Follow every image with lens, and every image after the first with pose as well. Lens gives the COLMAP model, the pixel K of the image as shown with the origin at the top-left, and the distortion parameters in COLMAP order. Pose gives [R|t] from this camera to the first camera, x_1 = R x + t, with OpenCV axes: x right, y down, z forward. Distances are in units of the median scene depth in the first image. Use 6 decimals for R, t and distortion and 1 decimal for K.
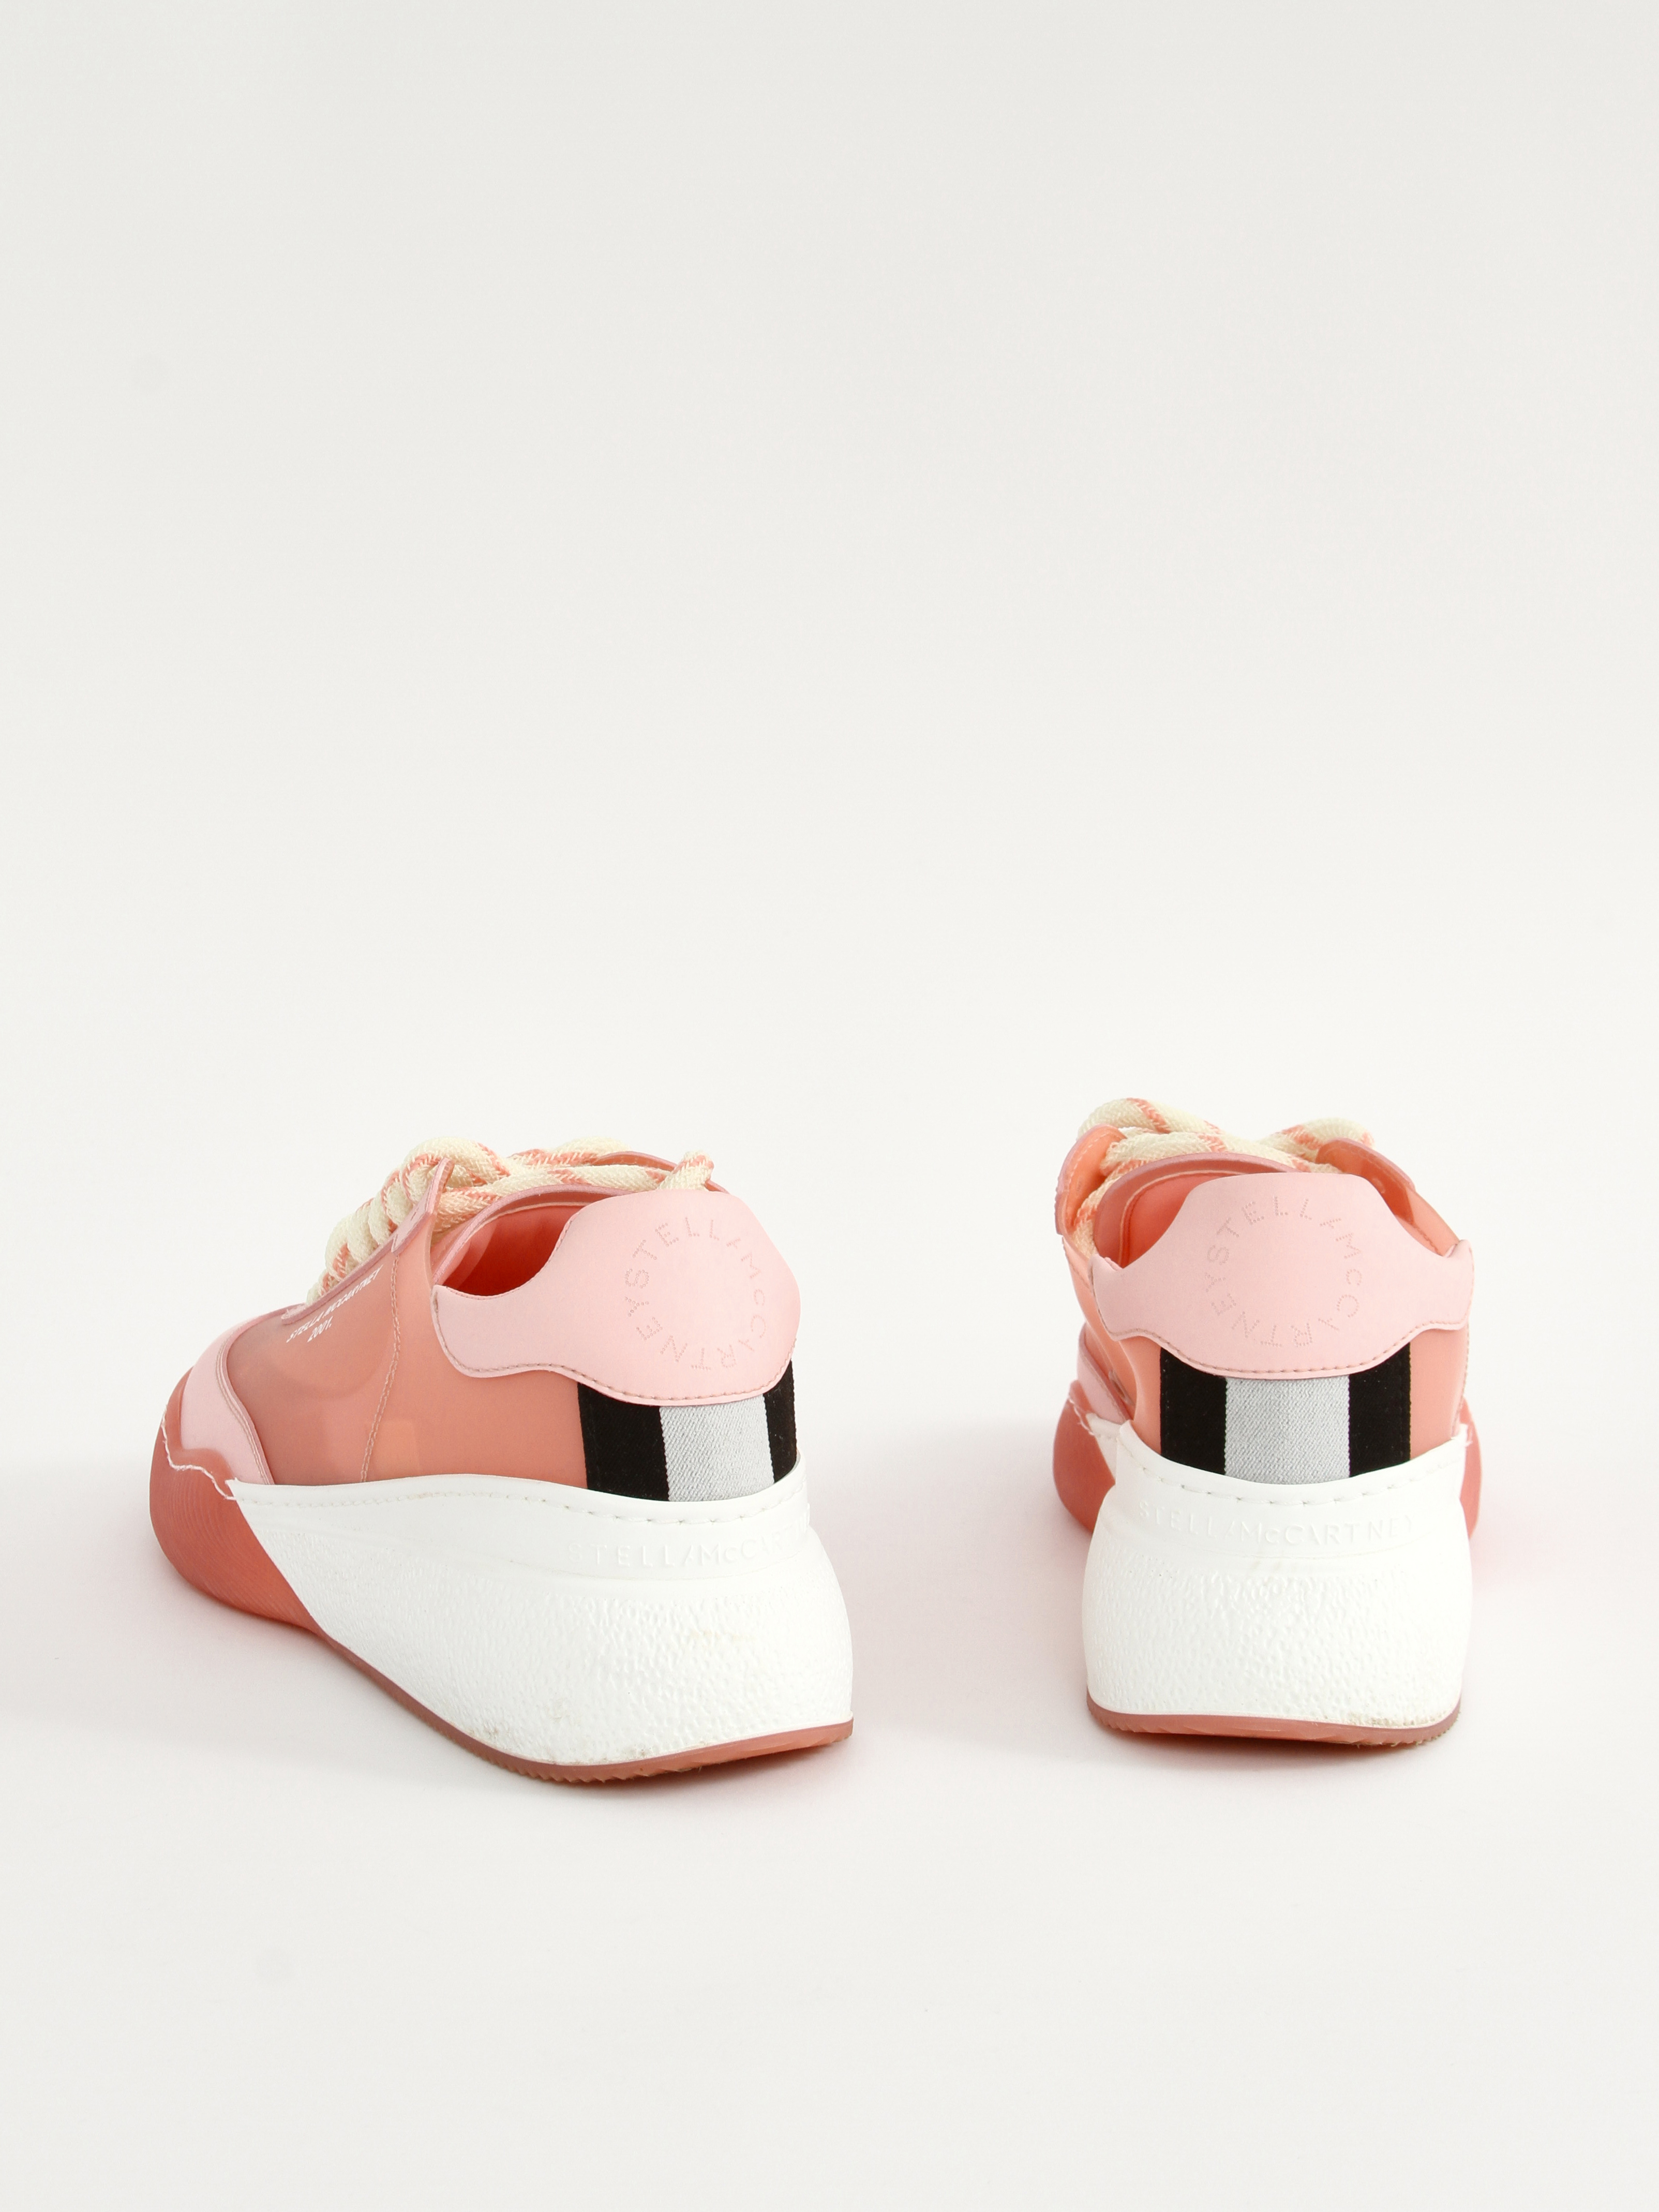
lens RADIAL K [[4192.5, 0, 877.0], [0, 4192.5, 1102.6], [0, 0, 1]] dist [-0.130426, 0.170616]
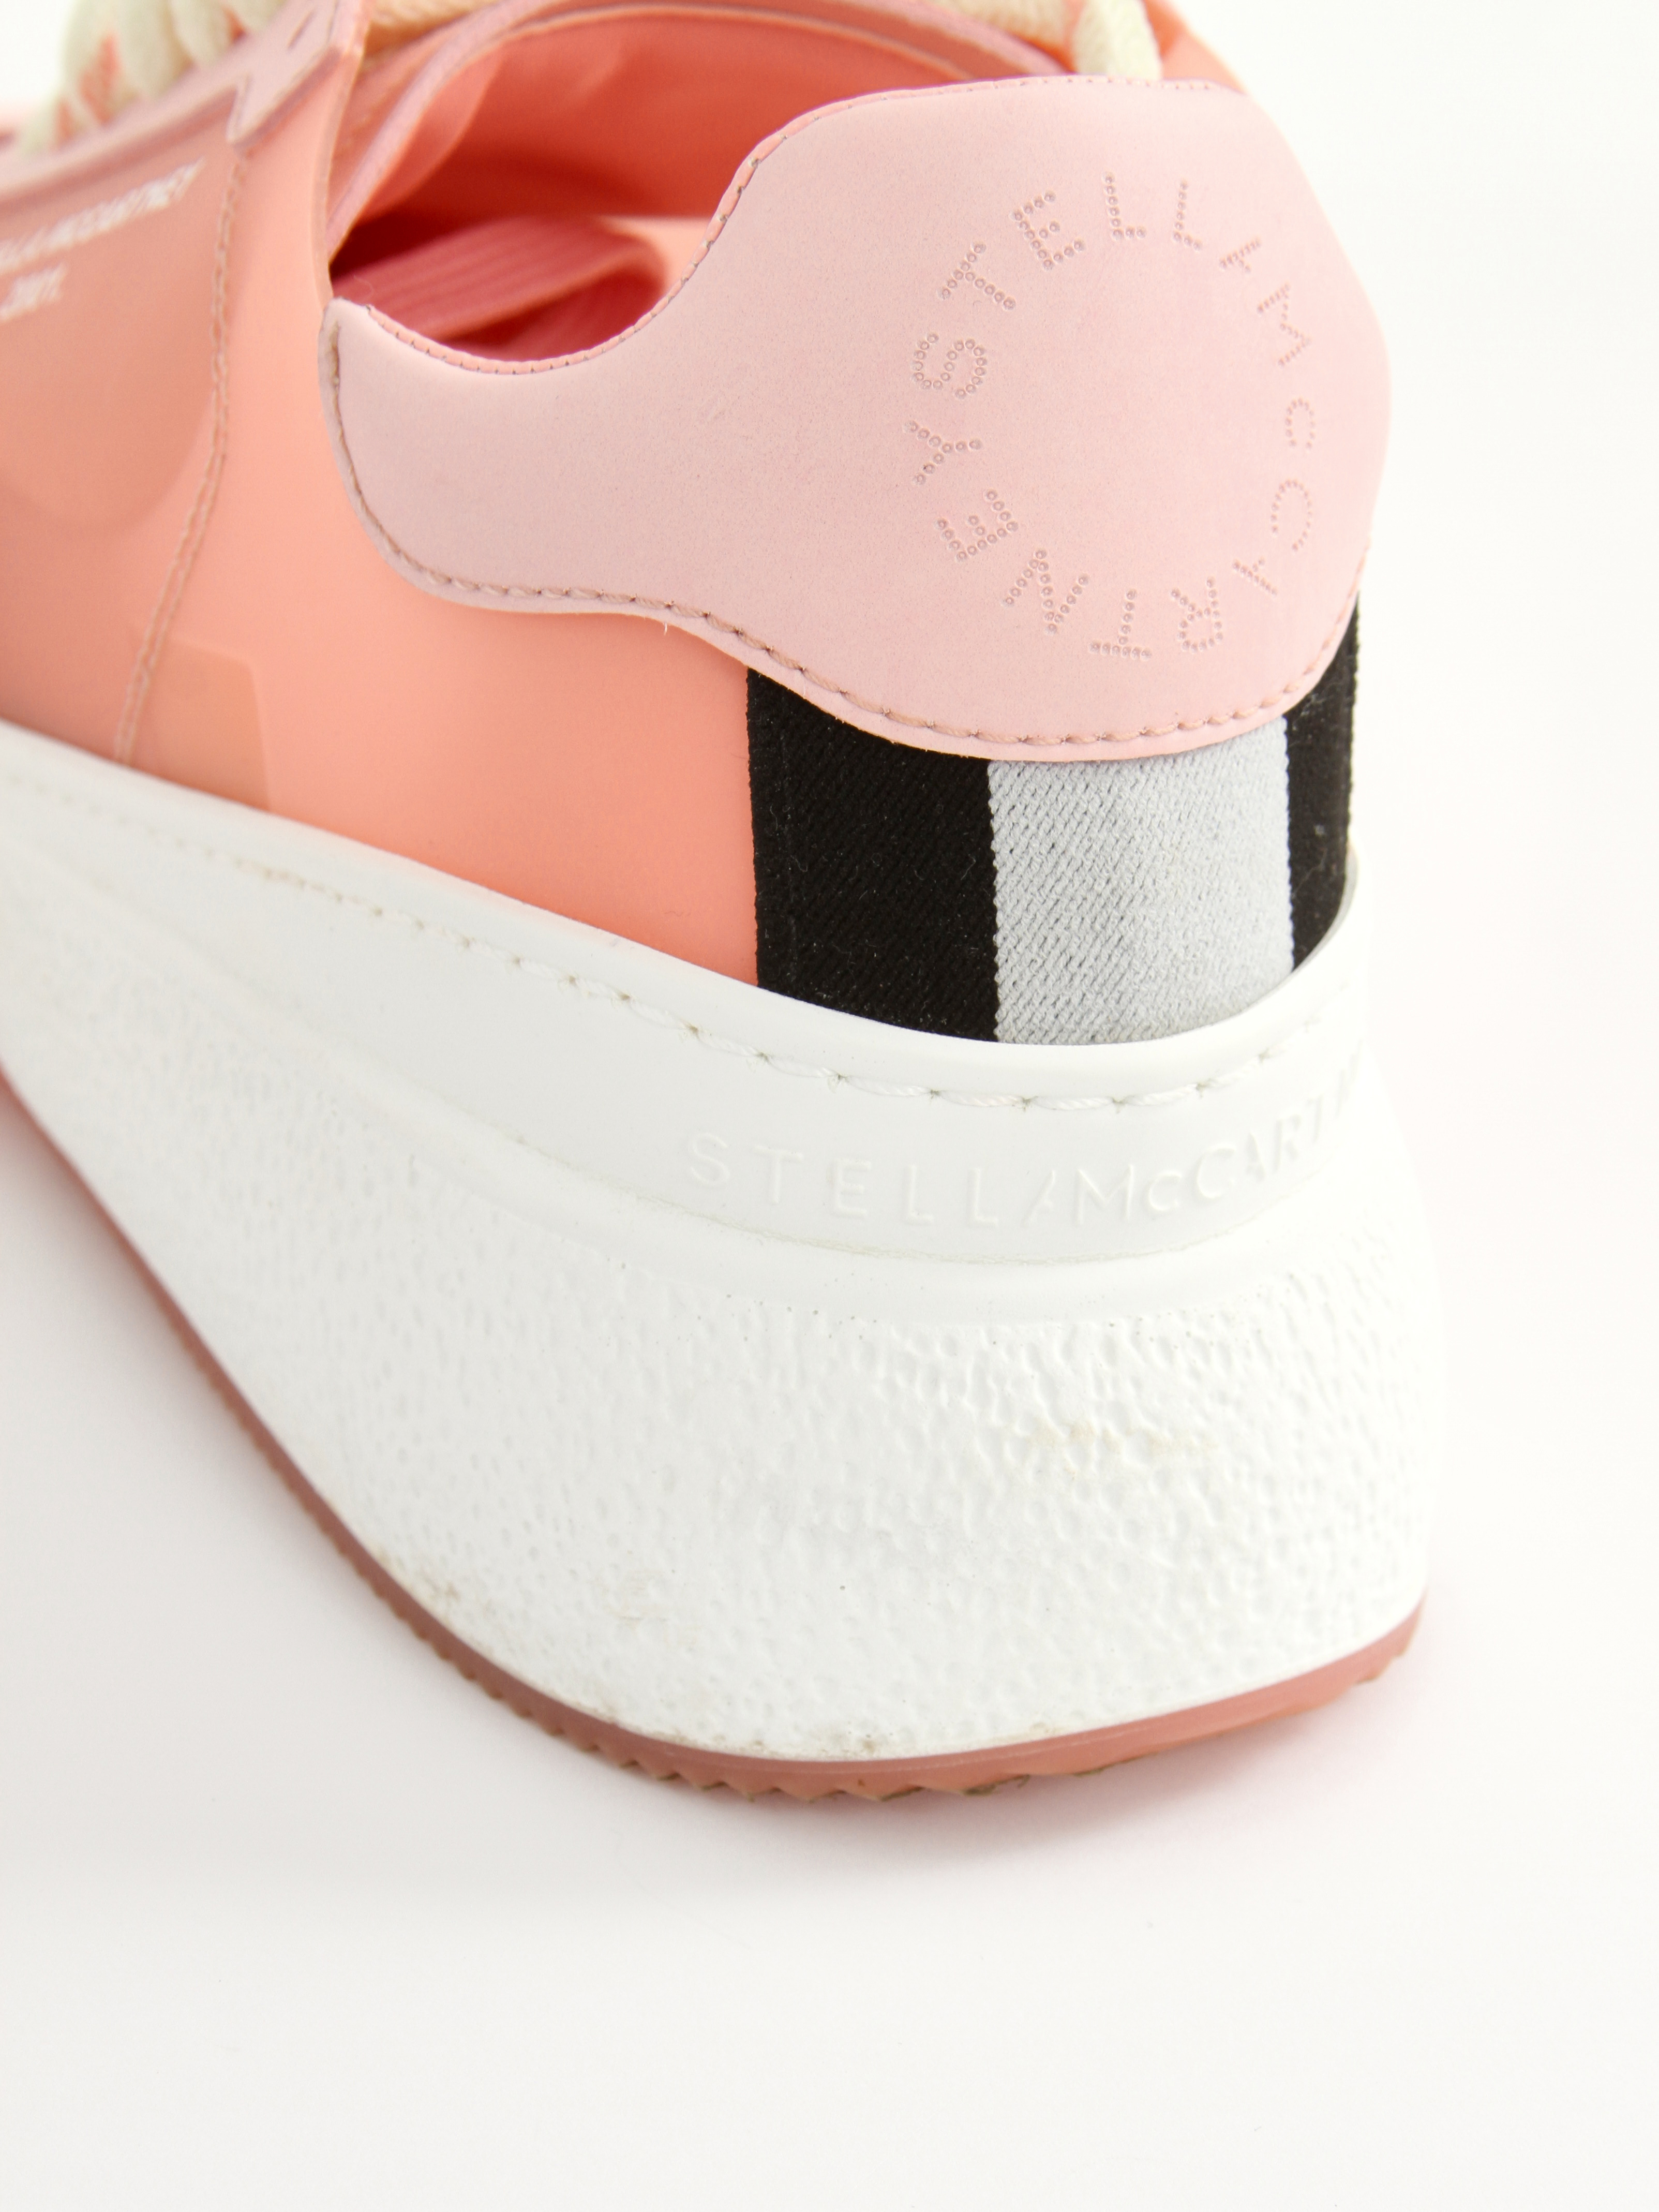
lens RADIAL K [[5245.7, 0, 1042.2], [0, 5245.7, 1348.5], [0, 0, 1]] dist [0.023437, -0.832324]
pose [[0.996584, 0.075779, 0.032828, -0.058102], [-0.082434, 0.936782, 0.340065, -0.026133], [-0.004983, -0.341610, 0.939829, 0.593362]]
